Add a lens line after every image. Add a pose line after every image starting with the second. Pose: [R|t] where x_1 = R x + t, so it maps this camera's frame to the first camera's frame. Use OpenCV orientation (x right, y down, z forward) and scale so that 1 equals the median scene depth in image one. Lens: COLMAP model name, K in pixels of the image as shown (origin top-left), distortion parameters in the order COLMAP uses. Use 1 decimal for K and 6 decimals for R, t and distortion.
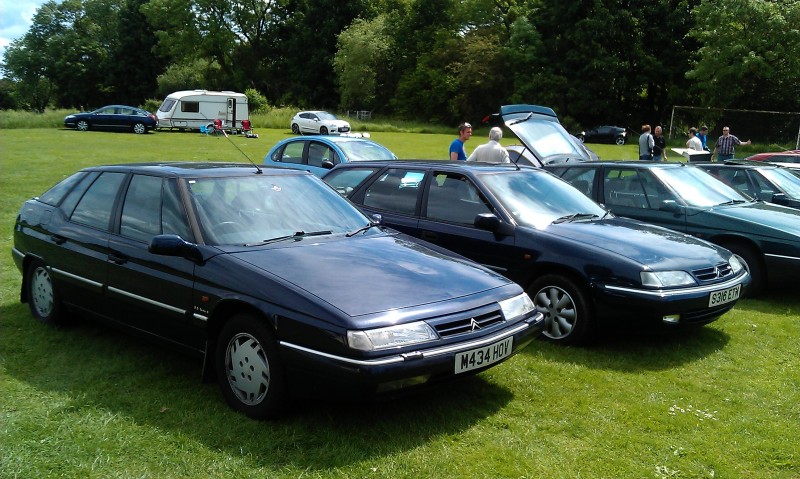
lens RADIAL K [[829.7, 0, 421.7], [0, 829.7, 239.7], [0, 0, 1]] dist [0.123554, -0.467958]
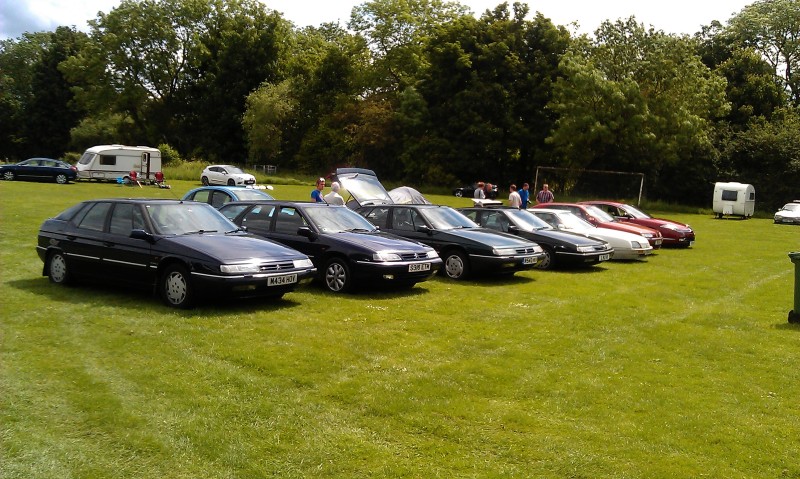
lens RADIAL K [[829.7, 0, 421.7], [0, 829.7, 239.7], [0, 0, 1]] dist [0.123554, -0.467958]
pose [[0.994609, 0.006916, 0.103464, 0.019685], [-0.000223, 0.997914, -0.064558, 0.015747], [-0.103695, 0.064187, 0.992536, -0.119865]]
